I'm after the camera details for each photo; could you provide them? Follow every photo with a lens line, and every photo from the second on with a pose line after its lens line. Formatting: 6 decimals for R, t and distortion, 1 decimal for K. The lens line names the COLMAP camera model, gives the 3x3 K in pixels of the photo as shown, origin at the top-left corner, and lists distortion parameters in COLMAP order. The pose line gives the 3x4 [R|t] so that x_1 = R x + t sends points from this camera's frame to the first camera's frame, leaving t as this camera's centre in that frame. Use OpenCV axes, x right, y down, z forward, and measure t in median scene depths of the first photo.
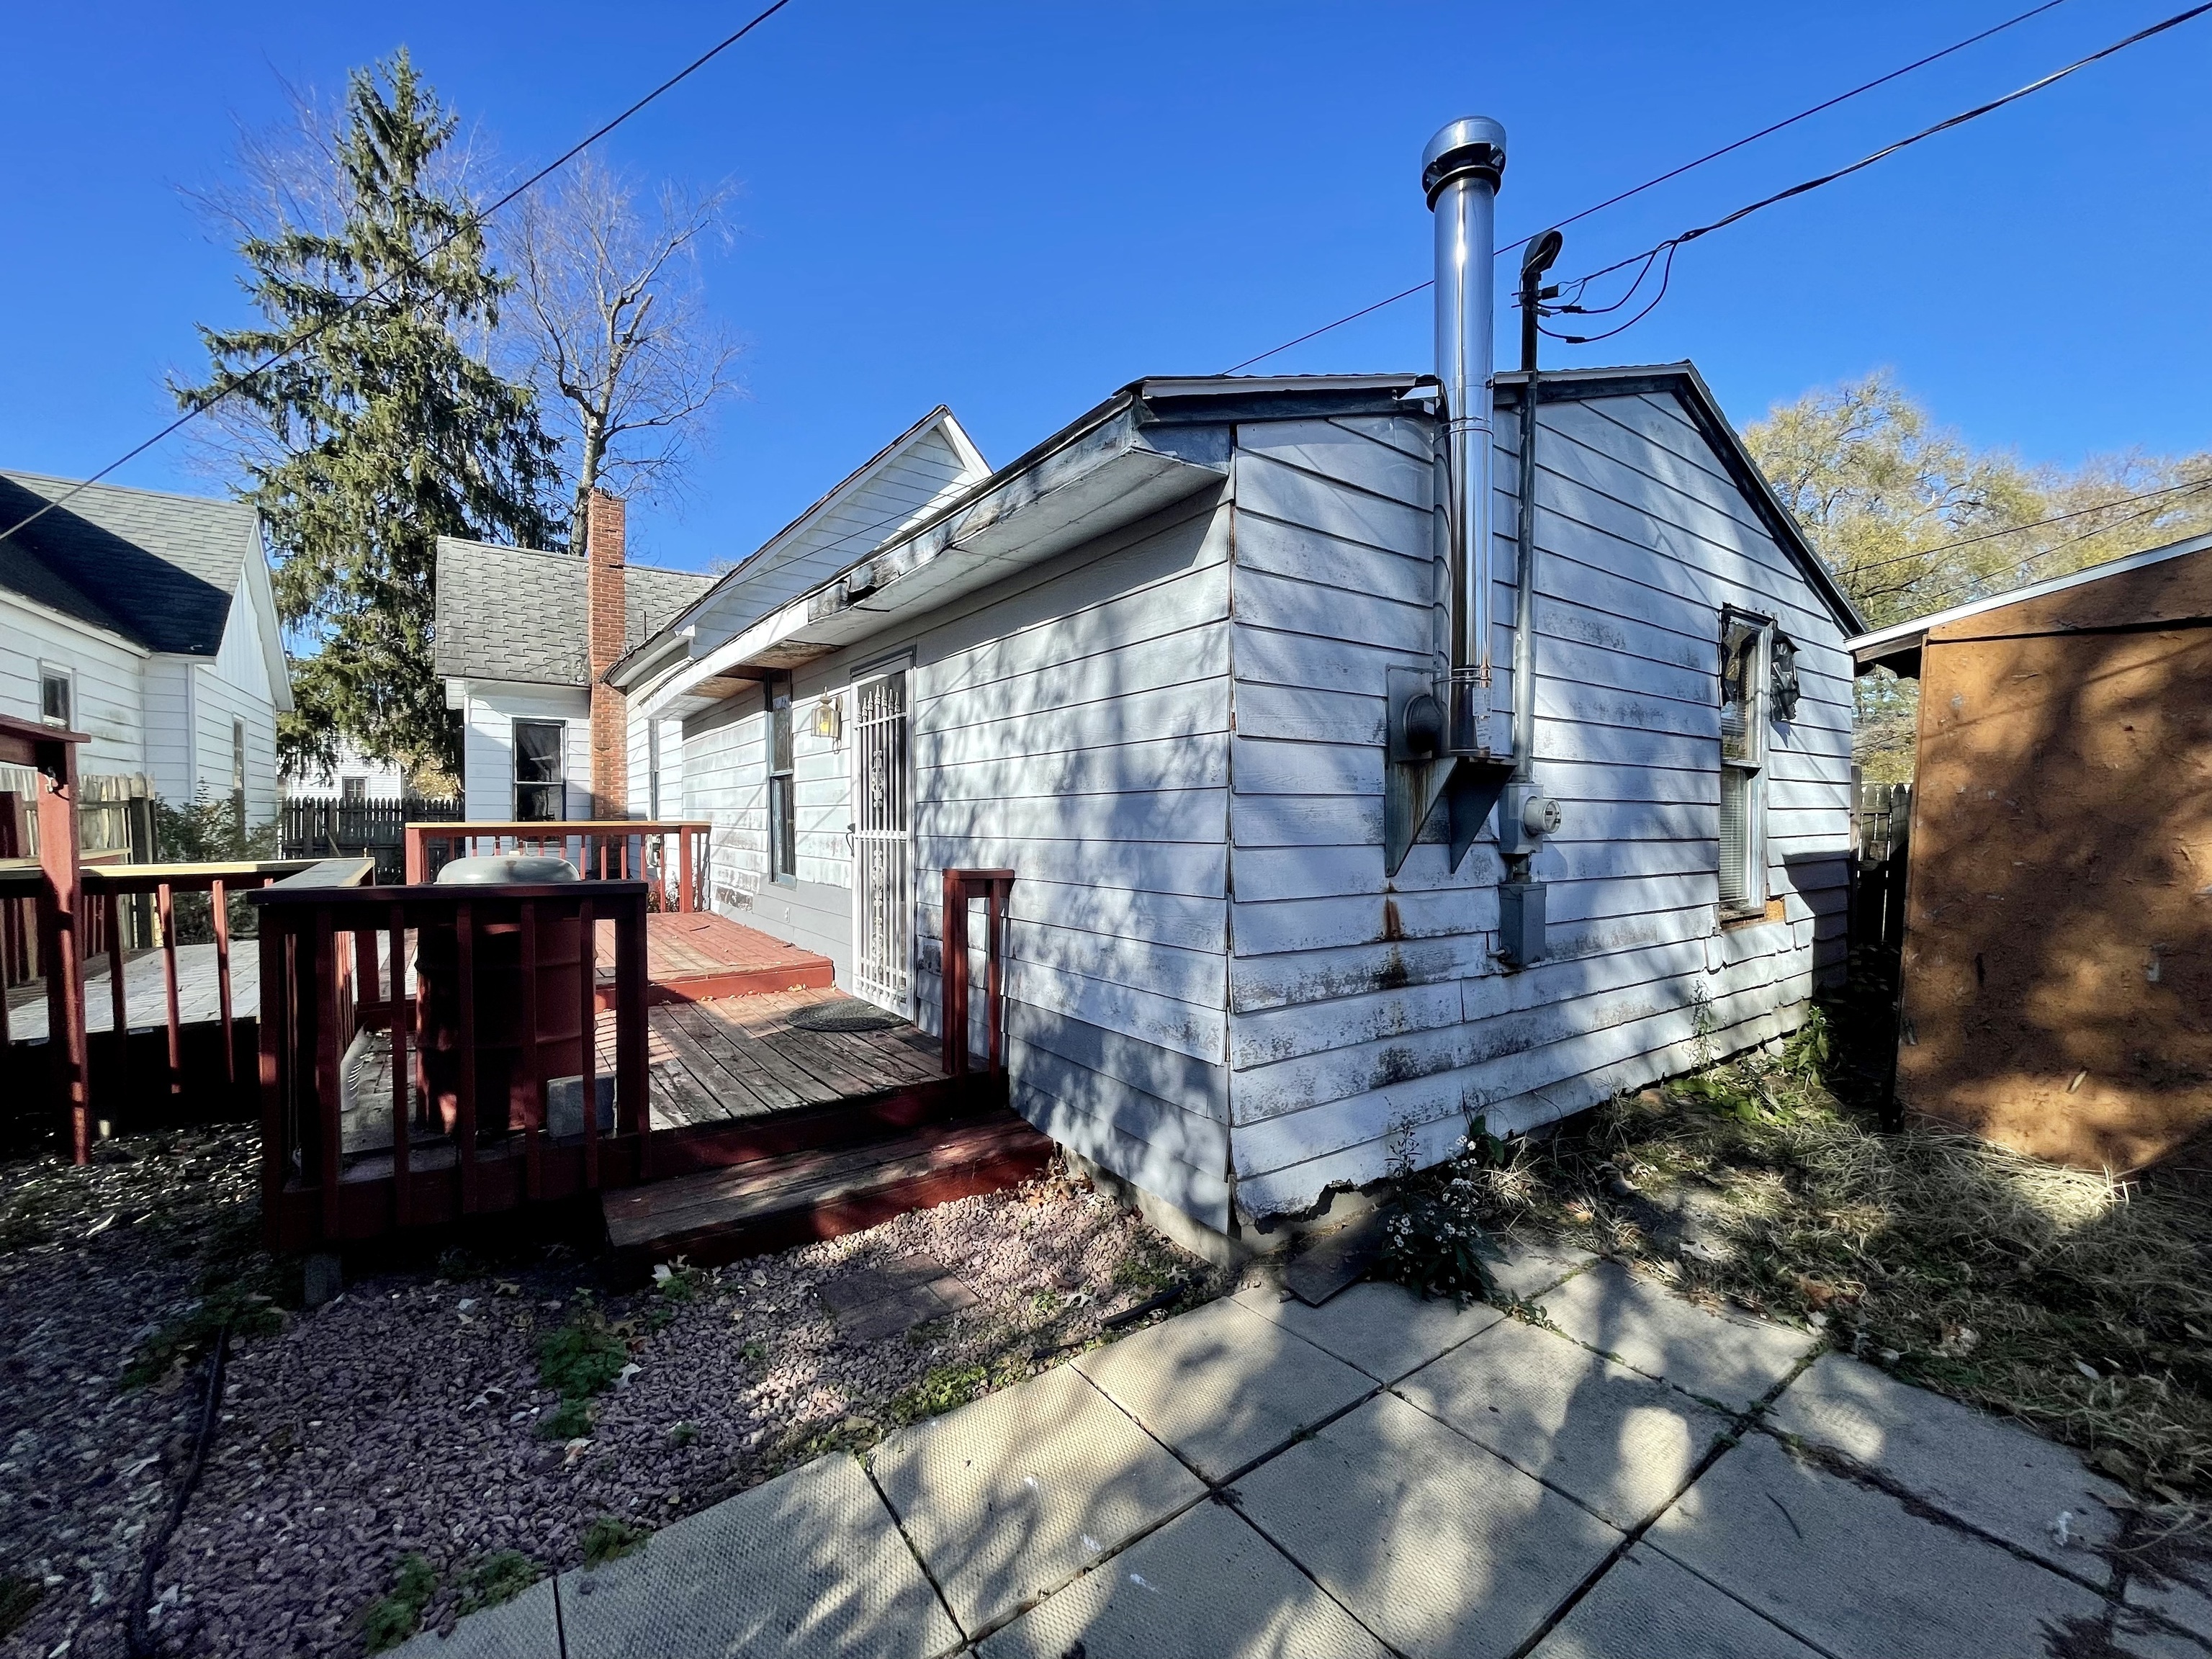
lens RADIAL K [[883.9, 0, 1098.9], [0, 883.9, 841.4], [0, 0, 1]] dist [-0.000704, -0.000630]
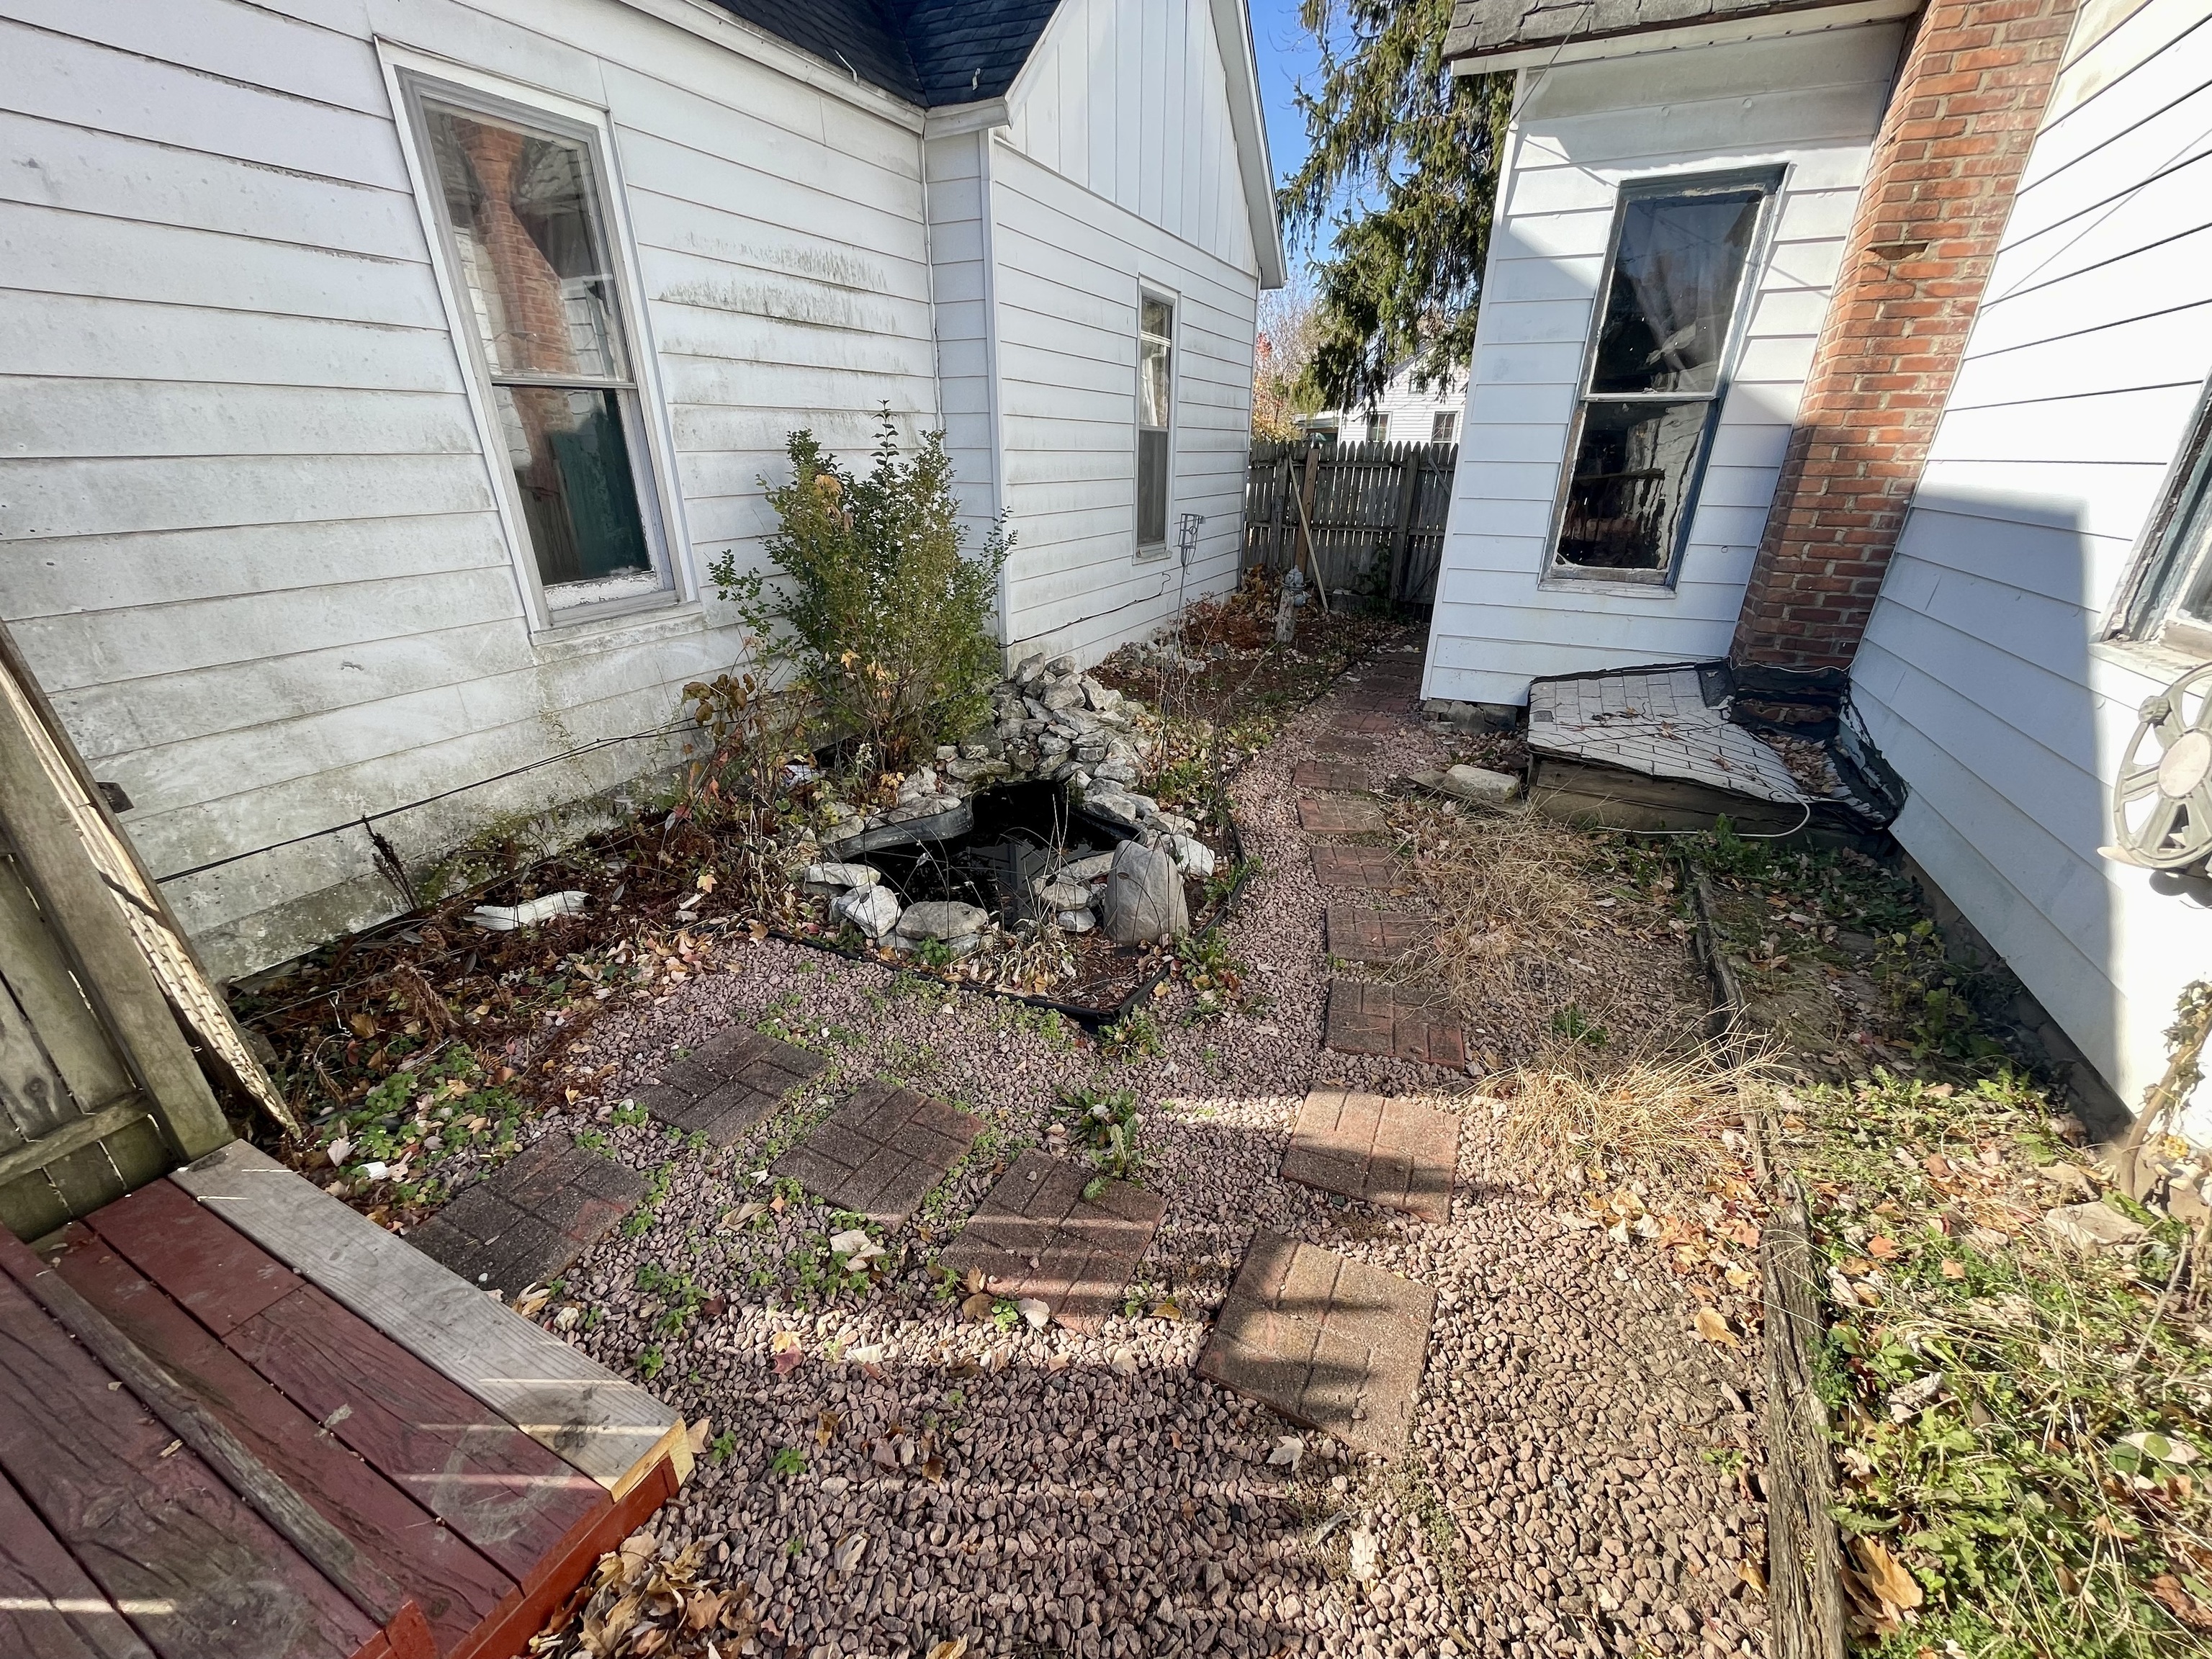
lens RADIAL K [[883.9, 0, 1105.5], [0, 883.9, 834.1], [0, 0, 1]] dist [-0.000704, -0.000630]
pose [[0.478677, 0.349925, -0.805246, -0.323154], [-0.029771, 0.923087, 0.383436, -0.027205], [0.877486, -0.159569, 0.452279, 0.513250]]
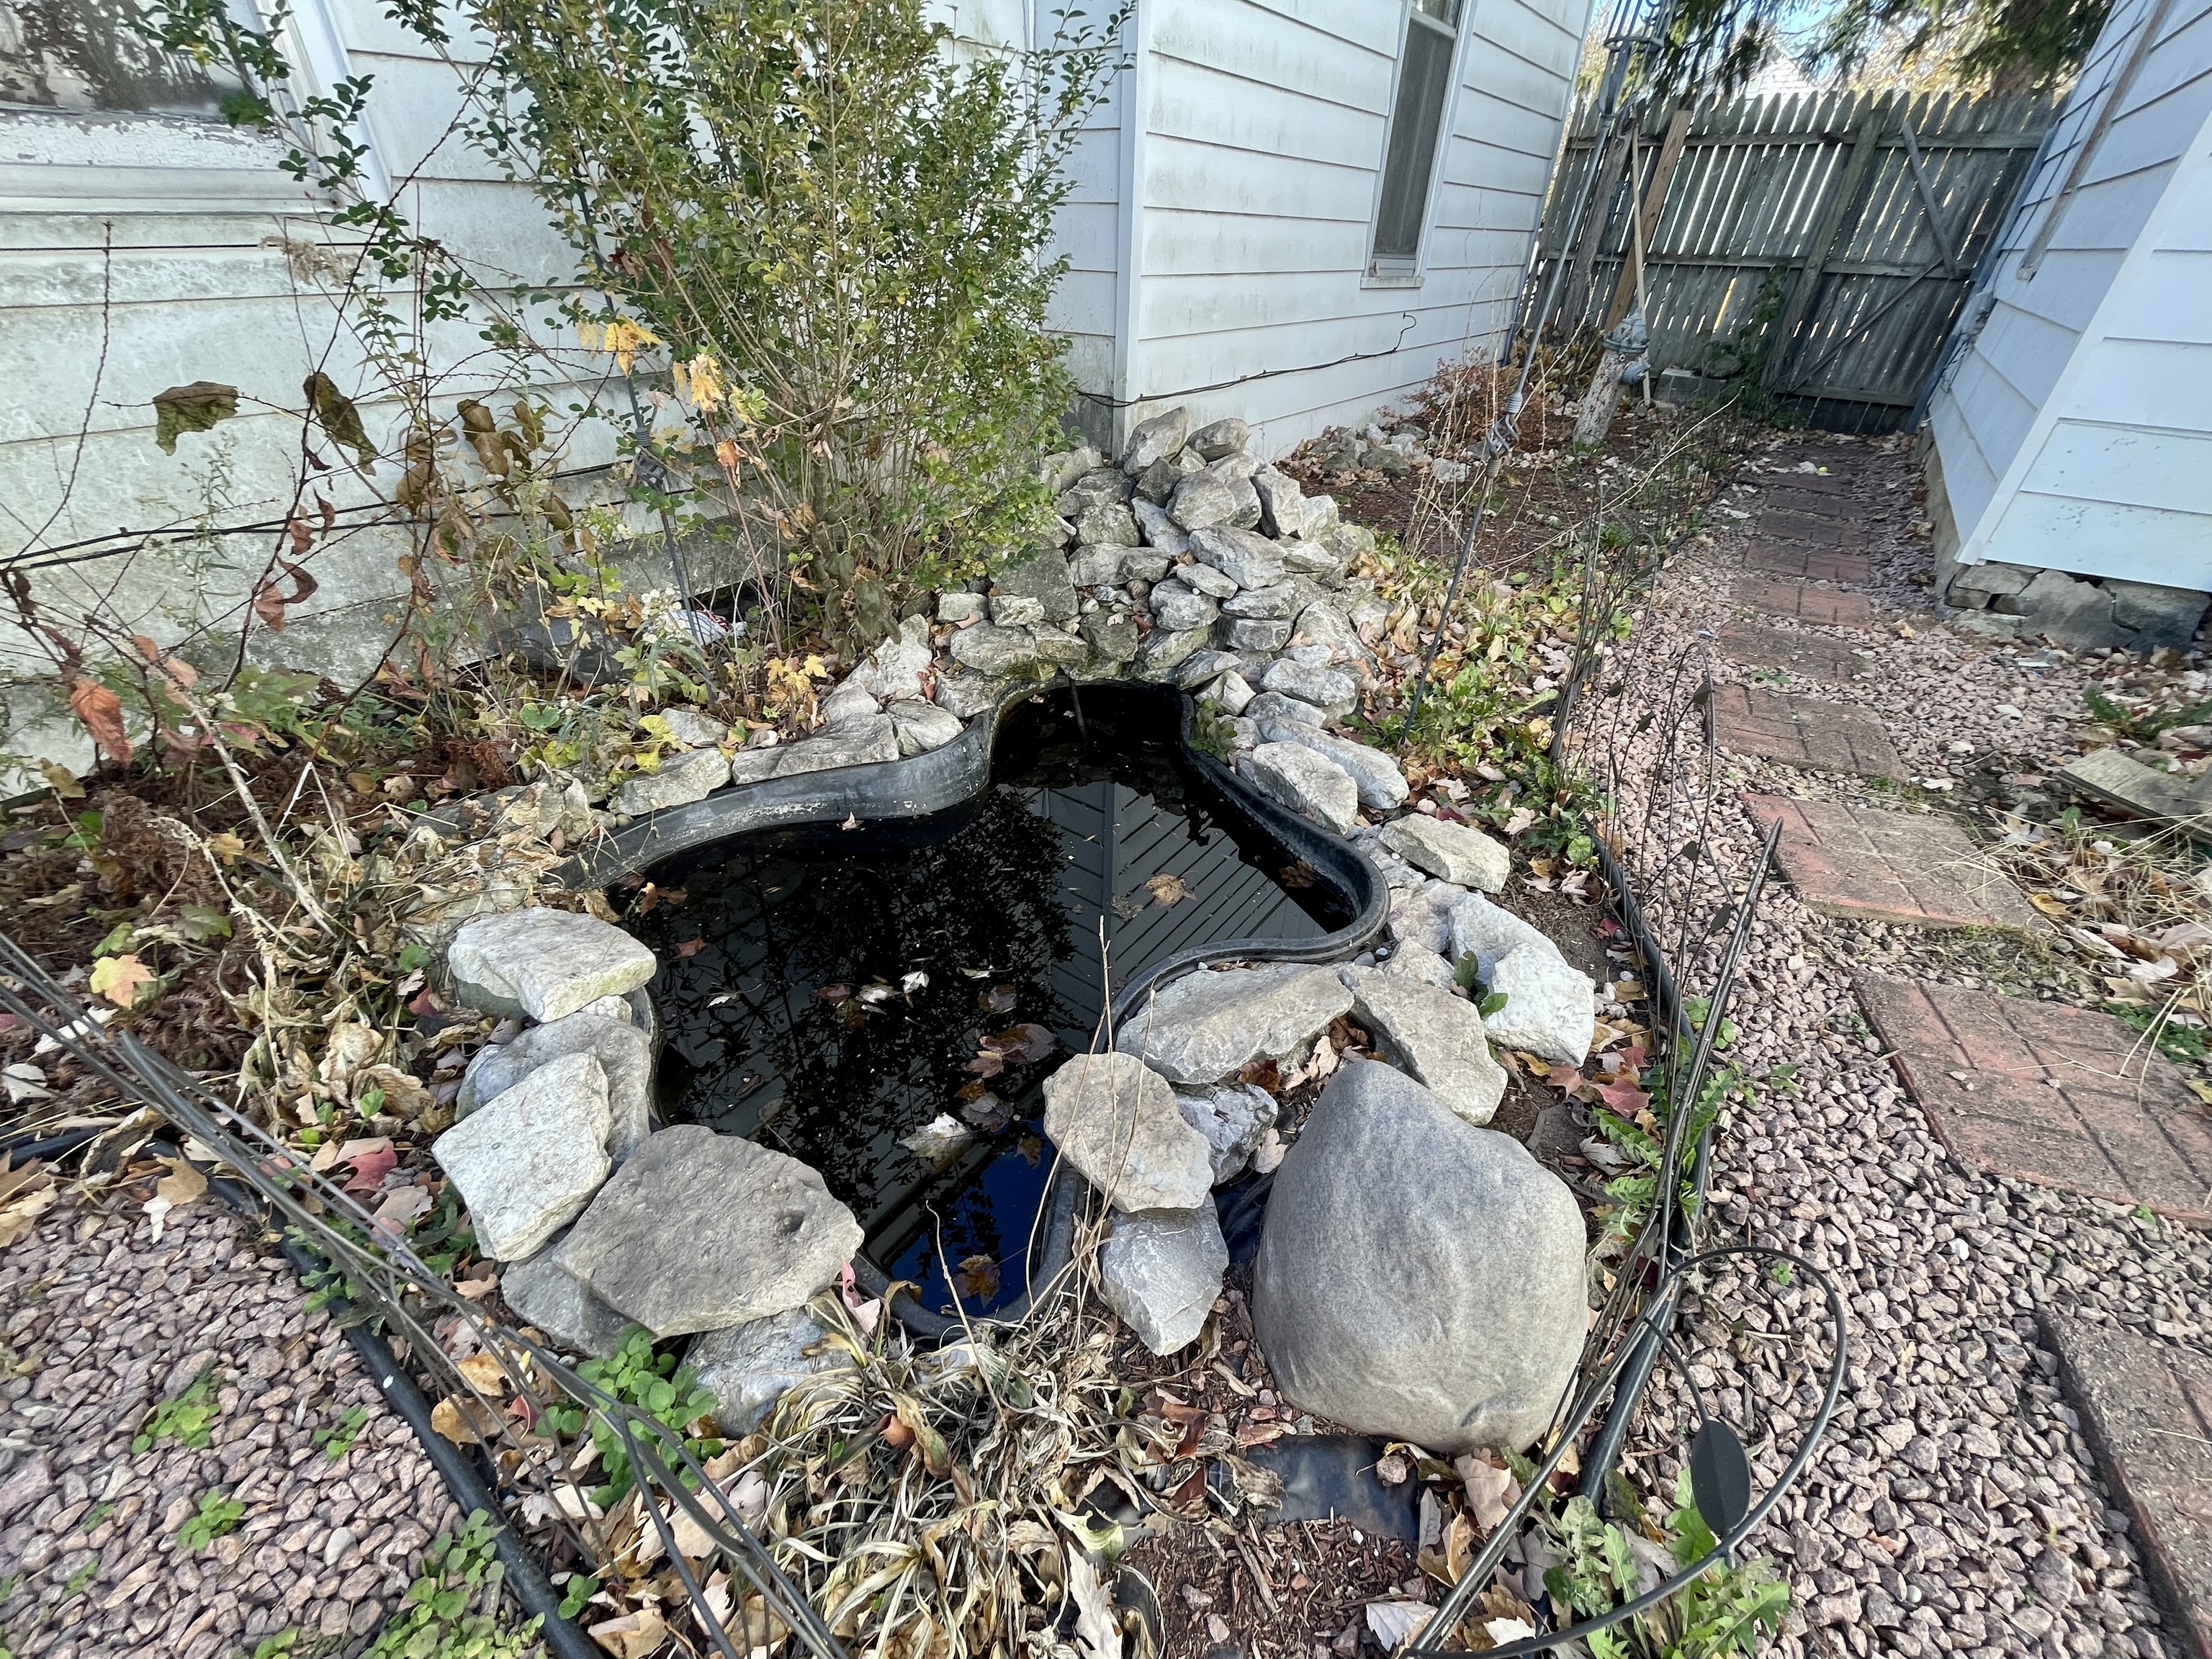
lens RADIAL K [[883.9, 0, 1099.1], [0, 883.9, 839.1], [0, 0, 1]] dist [-0.000704, -0.000630]
pose [[0.307538, 0.545141, -0.779898, -0.454918], [-0.048574, 0.827546, 0.559293, 0.011826], [0.950295, -0.134121, 0.280982, 0.579569]]
